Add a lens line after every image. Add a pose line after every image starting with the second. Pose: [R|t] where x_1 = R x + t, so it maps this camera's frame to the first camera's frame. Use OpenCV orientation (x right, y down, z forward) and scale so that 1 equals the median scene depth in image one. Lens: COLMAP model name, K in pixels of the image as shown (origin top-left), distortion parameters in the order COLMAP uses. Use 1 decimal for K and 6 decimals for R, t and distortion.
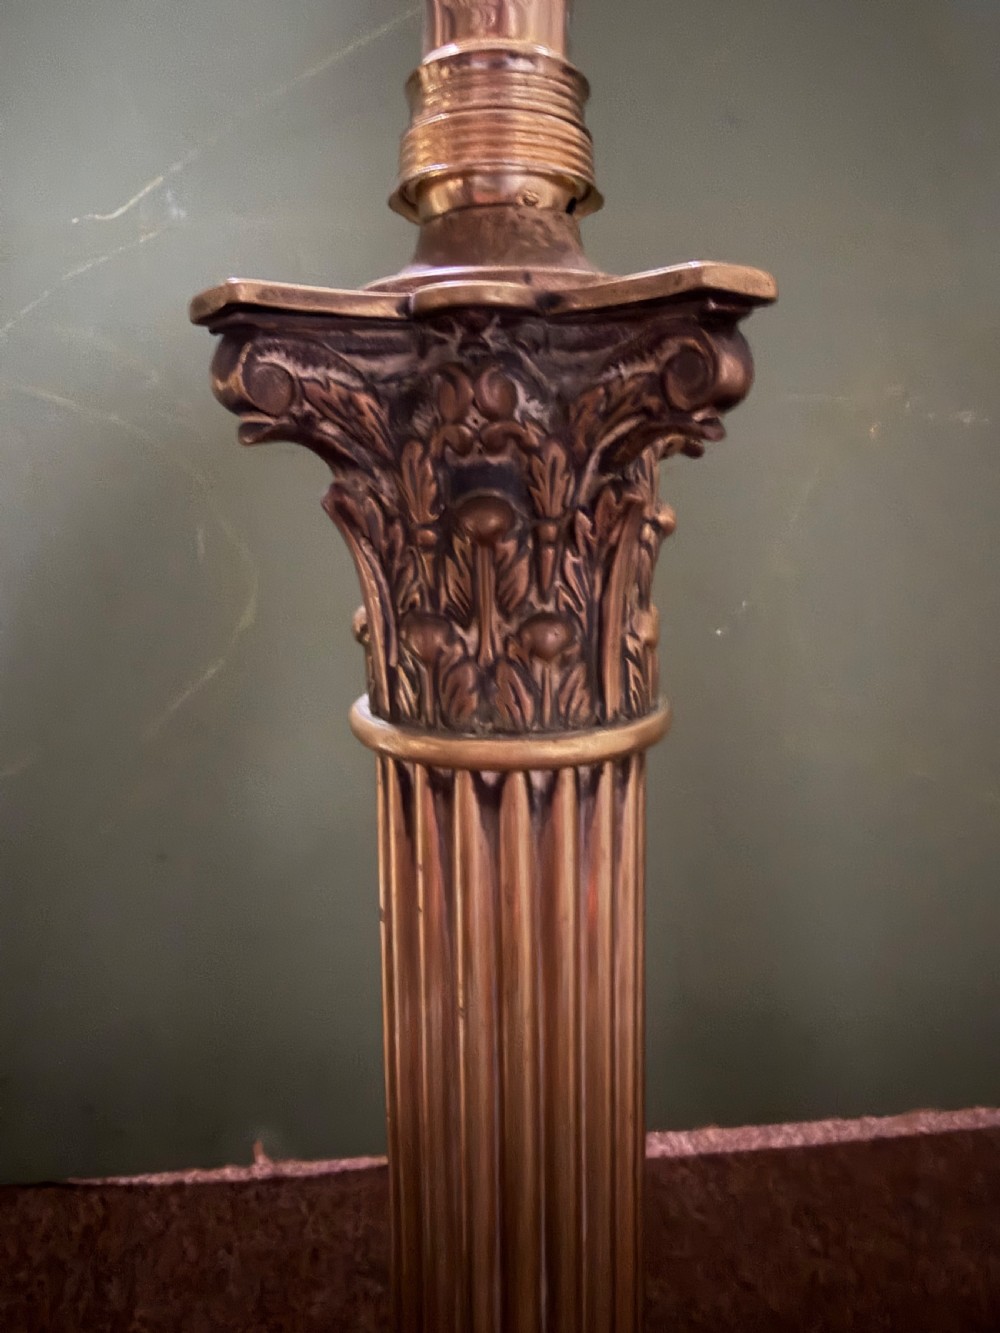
lens RADIAL K [[1001.6, 0, 500.0], [0, 1001.6, 666.5], [0, 0, 1]] dist [-0.004332, -0.005023]
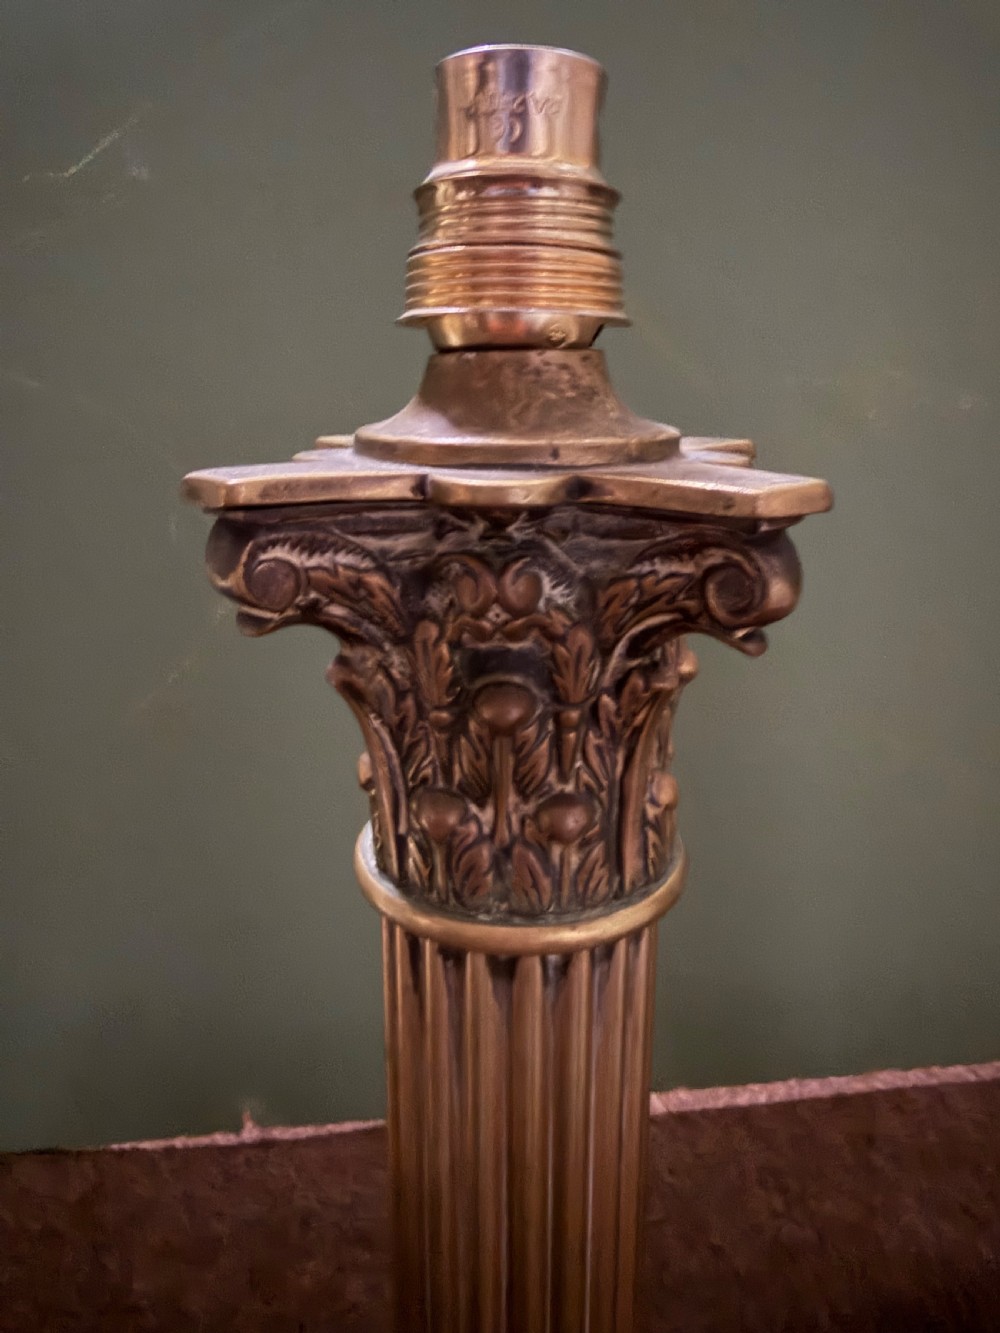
lens RADIAL K [[968.1, 0, 504.2], [0, 968.1, 626.3], [0, 0, 1]] dist [0.004298, -0.004151]
pose [[0.999140, 0.006117, 0.041019, -0.051770], [-0.009912, 0.995621, 0.092954, -0.300501], [-0.040271, -0.093281, 0.994825, 0.103263]]
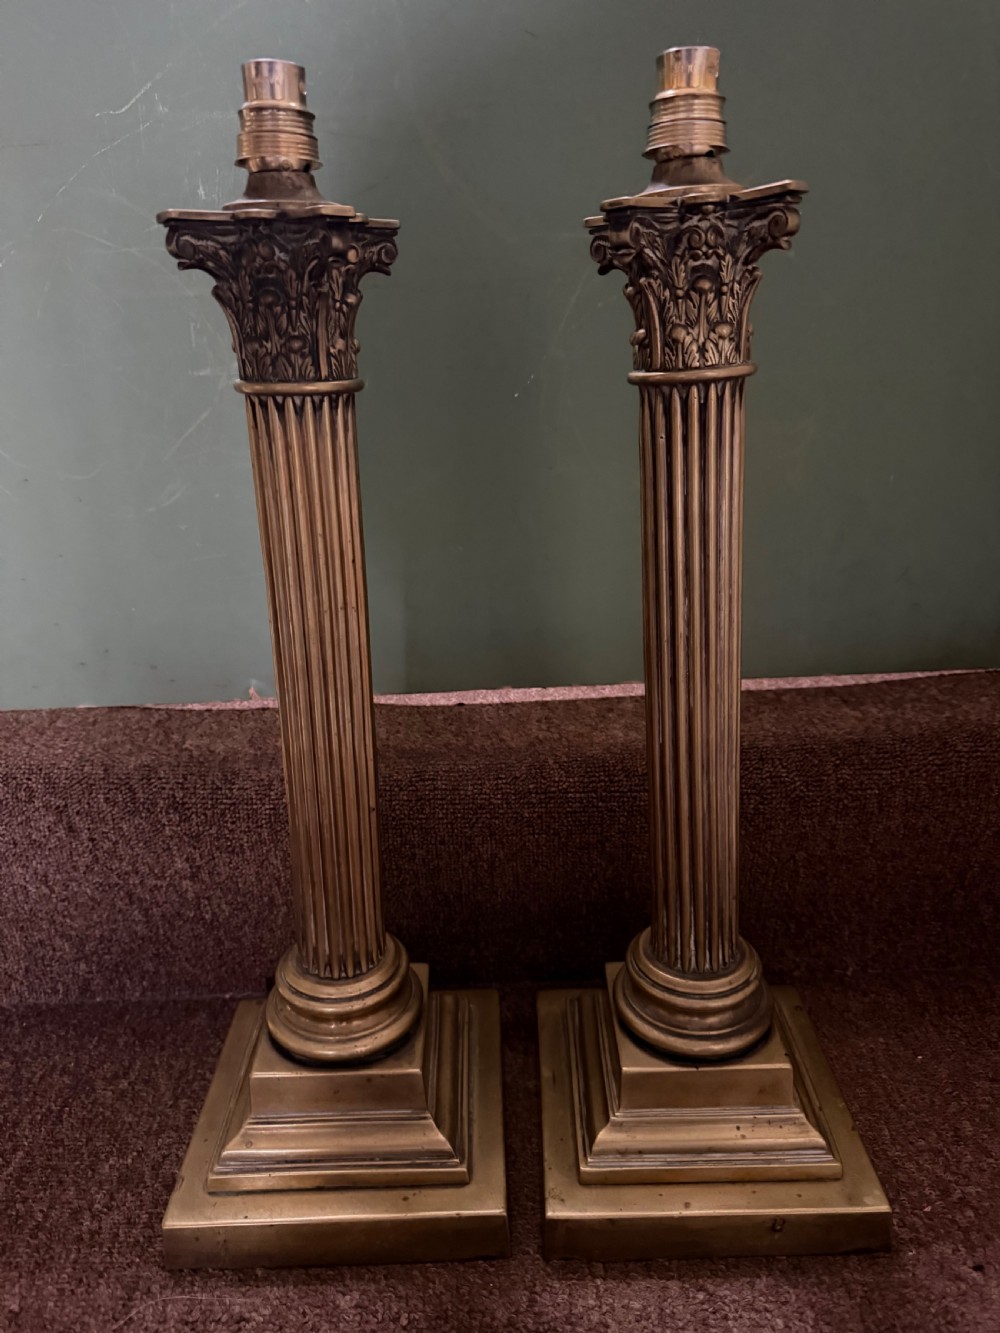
lens RADIAL K [[912.8, 0, 496.5], [0, 912.8, 664.2], [0, 0, 1]] dist [-0.001664, -0.005812]
pose [[0.999079, 0.016617, -0.039565, 0.713291], [-0.008314, 0.979468, 0.201430, 0.319686], [0.042100, -0.200915, 0.978704, -1.595254]]
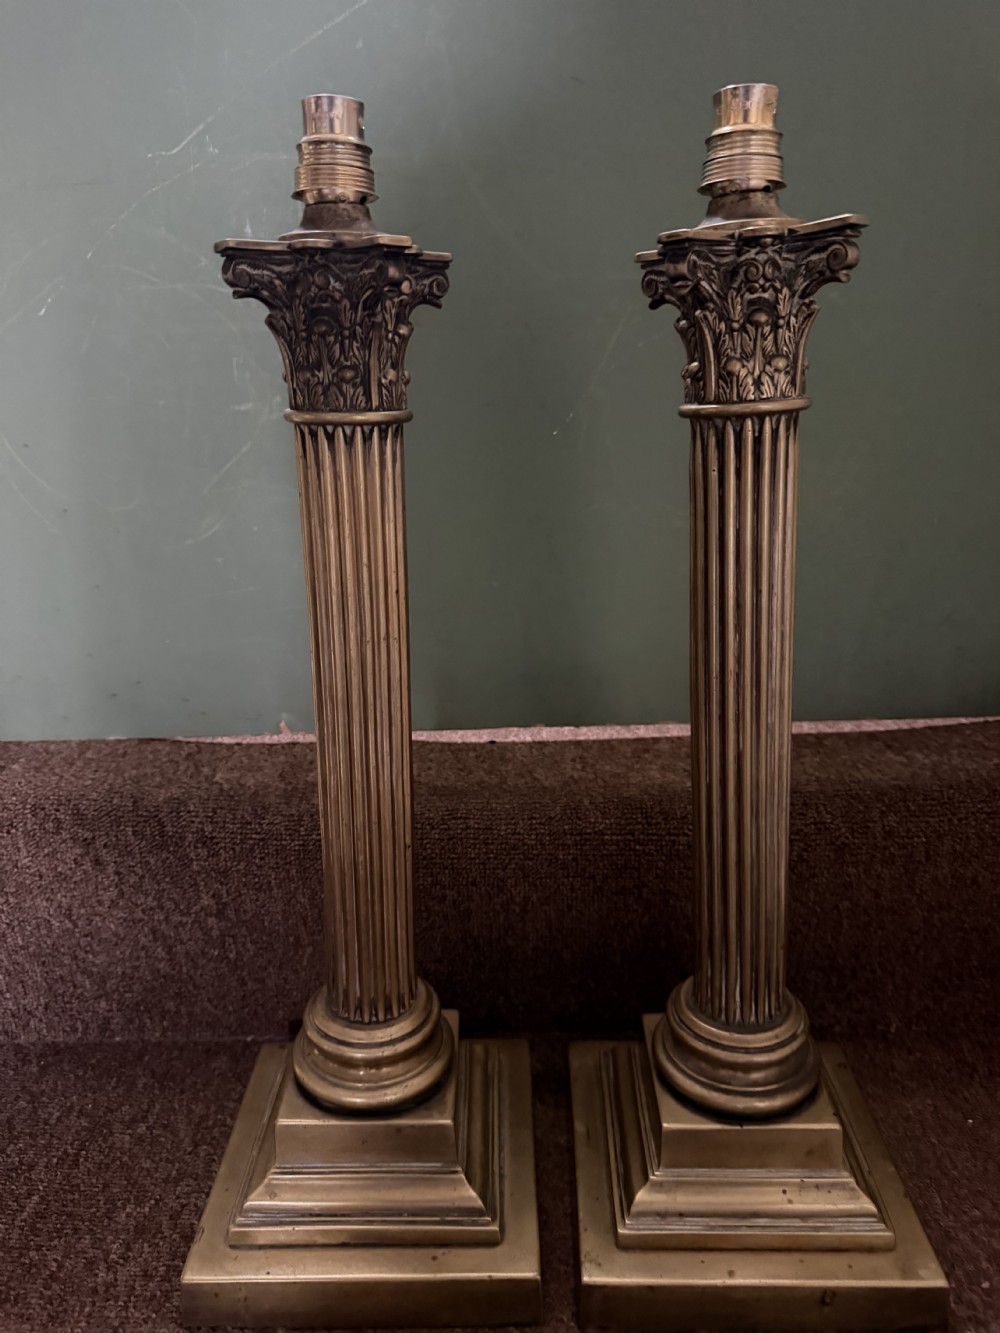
lens RADIAL K [[912.8, 0, 496.5], [0, 912.8, 664.2], [0, 0, 1]] dist [-0.001664, -0.005812]
pose [[0.997736, 0.030646, -0.059858, 0.629824], [-0.021044, 0.987706, 0.154901, 0.359547], [0.063869, -0.153291, 0.986115, -1.548132]]
